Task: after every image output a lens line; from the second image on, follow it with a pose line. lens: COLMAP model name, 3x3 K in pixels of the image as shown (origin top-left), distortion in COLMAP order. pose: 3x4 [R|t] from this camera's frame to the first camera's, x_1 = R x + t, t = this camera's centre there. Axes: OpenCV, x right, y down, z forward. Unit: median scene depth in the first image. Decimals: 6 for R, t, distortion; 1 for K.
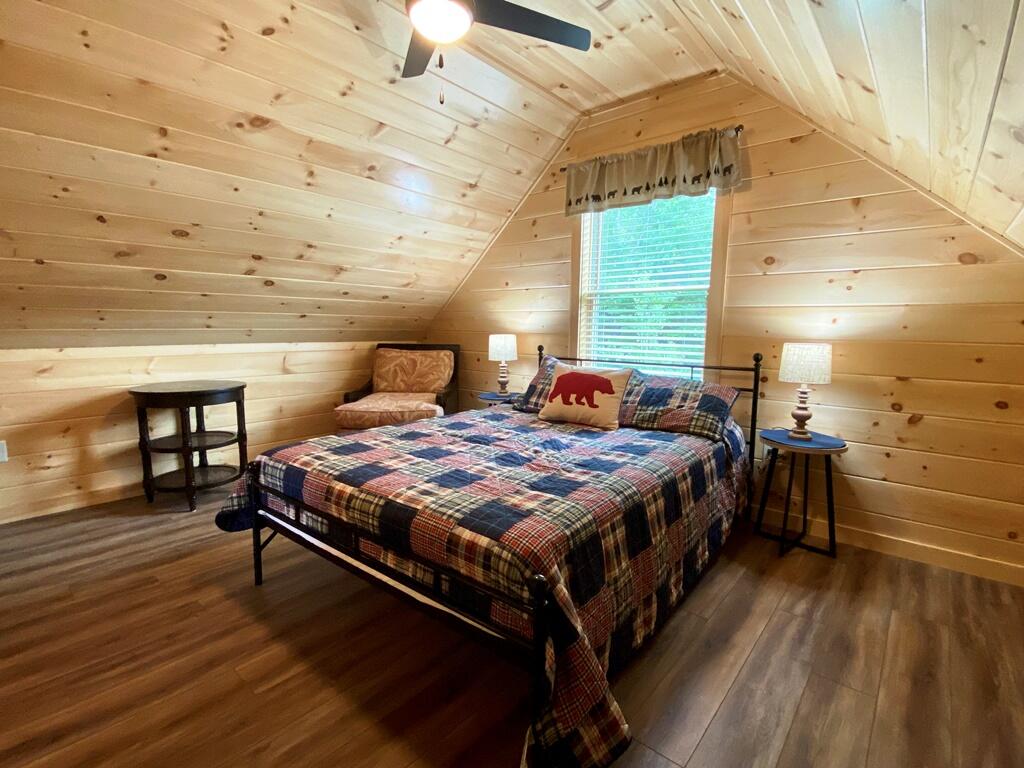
lens RADIAL K [[472.4, 0, 505.4], [0, 472.4, 389.2], [0, 0, 1]] dist [0.002254, -0.000218]
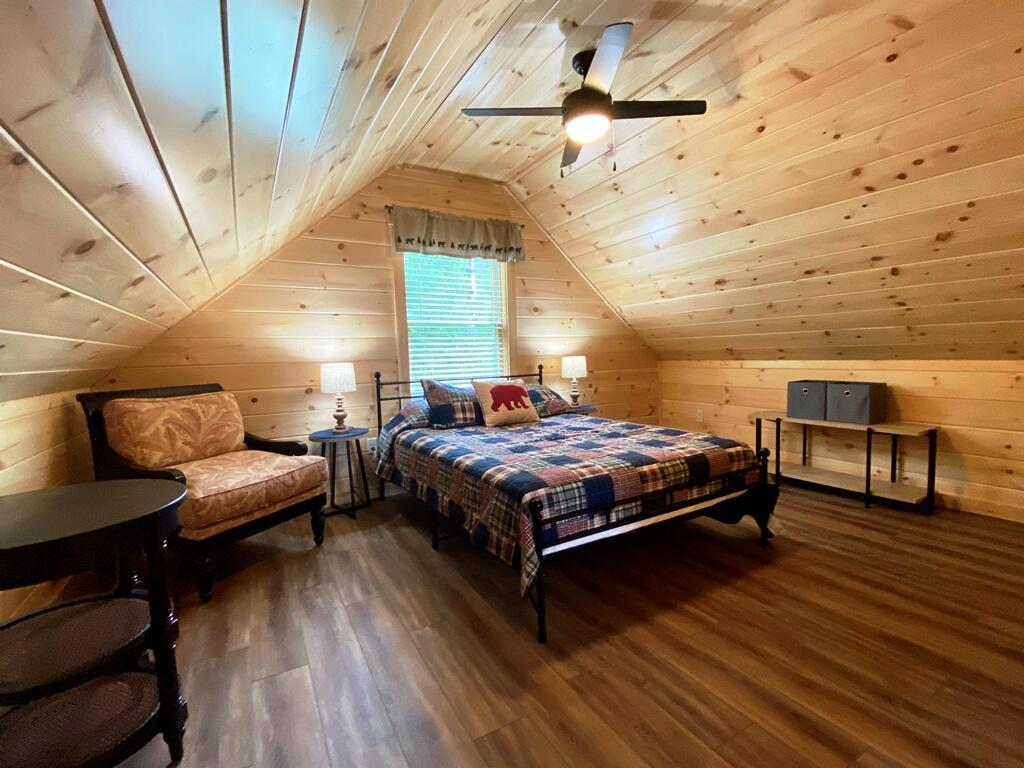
lens RADIAL K [[472.4, 0, 505.4], [0, 472.4, 389.2], [0, 0, 1]] dist [0.002254, -0.000218]
pose [[0.324491, -0.087737, 0.941811, -0.967425], [0.158687, 0.986626, 0.037237, -0.065378], [-0.932483, 0.137370, 0.334074, 0.525348]]
